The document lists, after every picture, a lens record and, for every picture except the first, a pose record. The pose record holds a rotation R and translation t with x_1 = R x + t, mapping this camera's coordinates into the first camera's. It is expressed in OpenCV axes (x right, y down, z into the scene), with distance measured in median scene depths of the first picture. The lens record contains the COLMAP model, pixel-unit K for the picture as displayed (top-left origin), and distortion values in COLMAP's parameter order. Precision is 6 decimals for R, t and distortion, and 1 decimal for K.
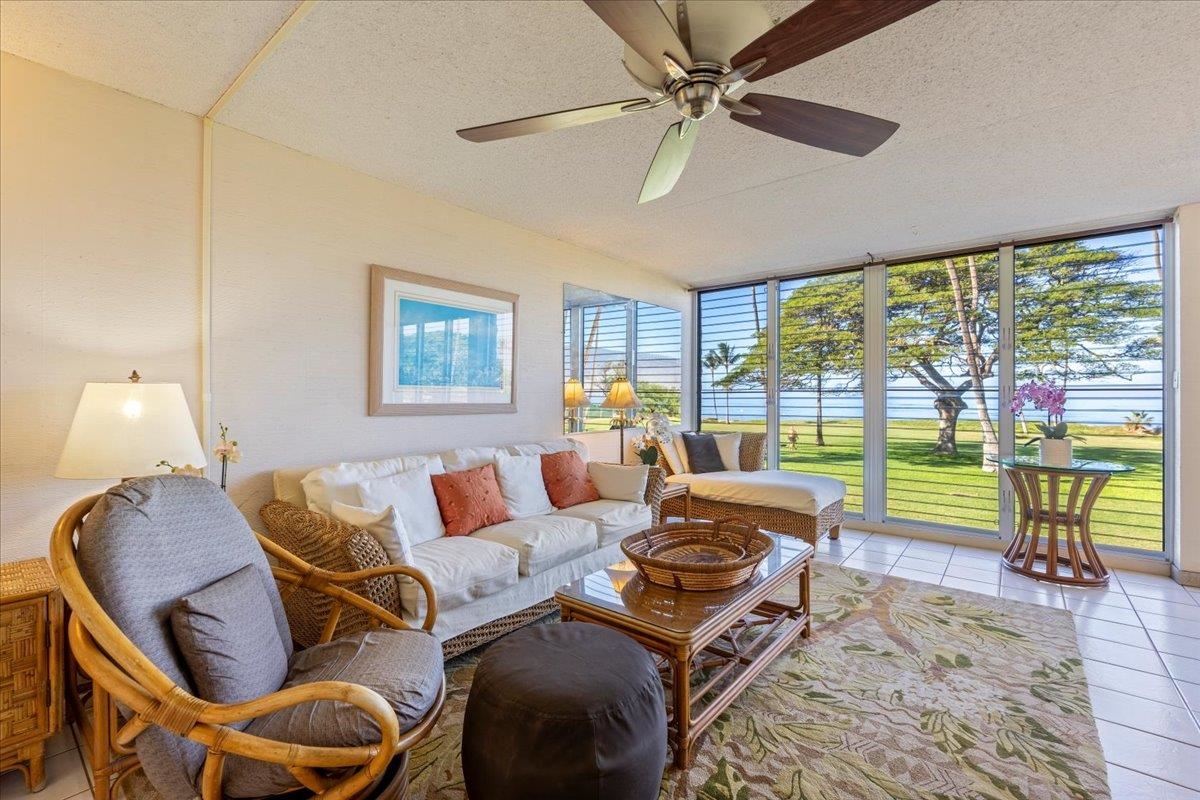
lens RADIAL K [[520.1, 0, 601.5], [0, 520.1, 396.5], [0, 0, 1]] dist [-0.000139, -0.000722]
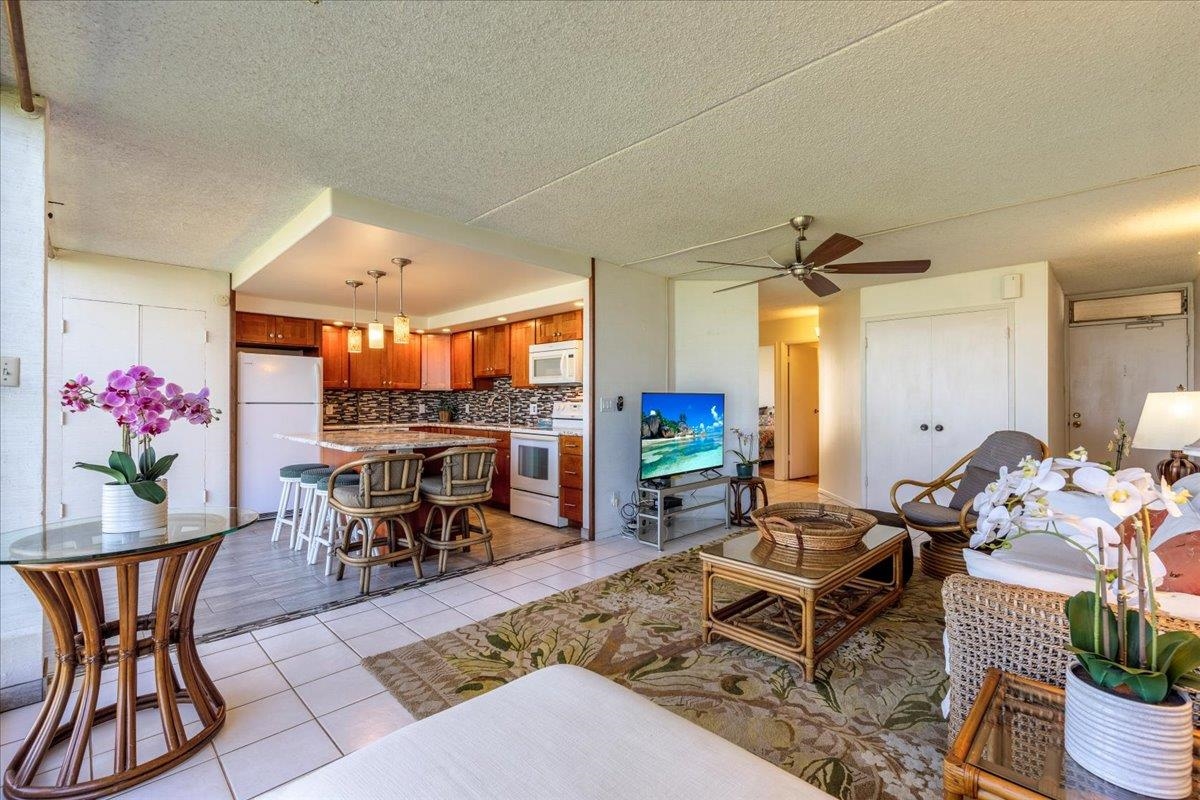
lens RADIAL K [[520.1, 0, 605.1], [0, 520.1, 397.9], [0, 0, 1]] dist [-0.000139, -0.000722]
pose [[-0.994826, 0.001056, 0.101593, 0.422508], [0.000734, 0.999995, -0.003211, -0.002646], [-0.101596, -0.003120, -0.994821, 1.751520]]
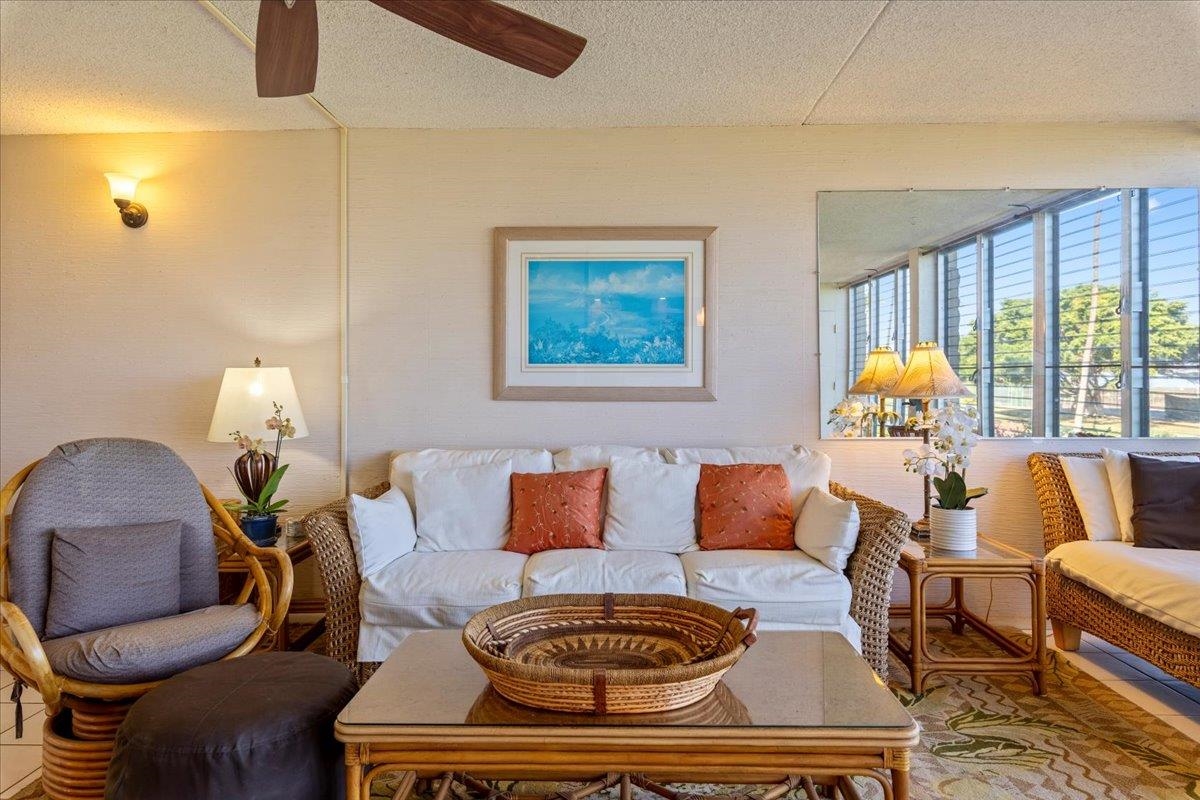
lens RADIAL K [[727.3, 0, 602.8], [0, 727.3, 373.9], [0, 0, 1]] dist [0.005127, 0.000519]
pose [[0.611479, -0.006568, -0.791234, 0.626514], [0.003389, 0.999978, -0.005682, 0.001287], [0.791254, 0.000793, 0.611487, 0.381427]]
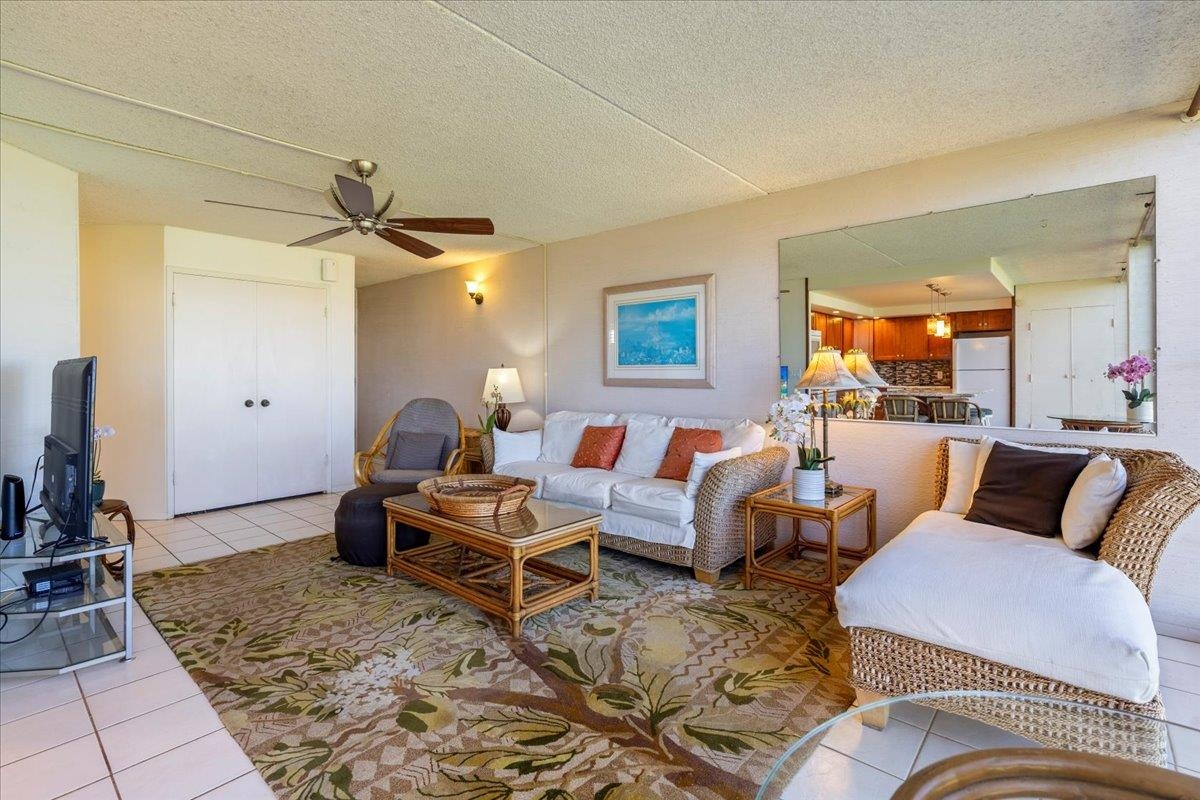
lens RADIAL K [[552.1, 0, 606.0], [0, 552.1, 373.1], [0, 0, 1]] dist [-0.002603, 0.000576]
pose [[-0.035229, -0.002171, -0.999377, 1.176394], [0.002270, 0.999995, -0.002252, 0.003489], [0.999377, -0.002348, -0.035224, 1.037494]]
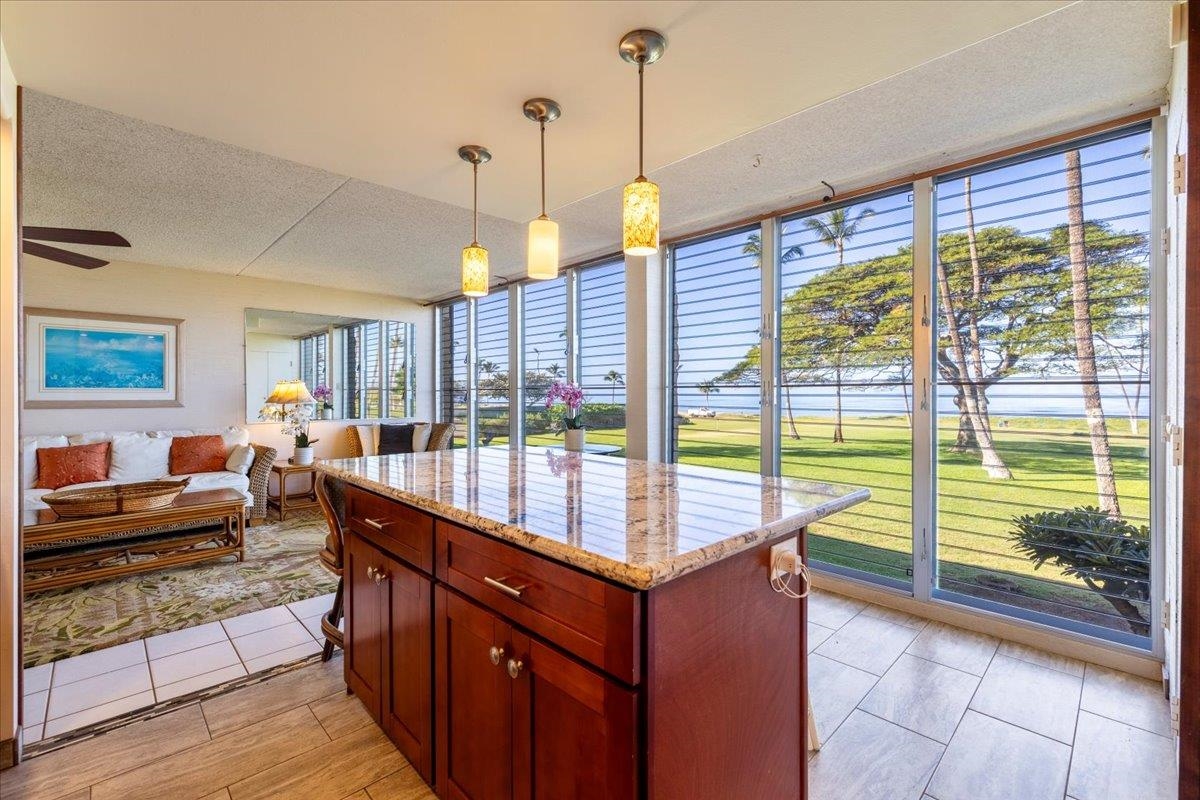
lens RADIAL K [[520.1, 0, 610.9], [0, 520.1, 393.0], [0, 0, 1]] dist [-0.000139, -0.000722]
pose [[0.993903, -0.002348, -0.110234, 1.369595], [0.002599, 0.999994, 0.002128, -0.006139], [0.110228, -0.002401, 0.993903, -0.277598]]
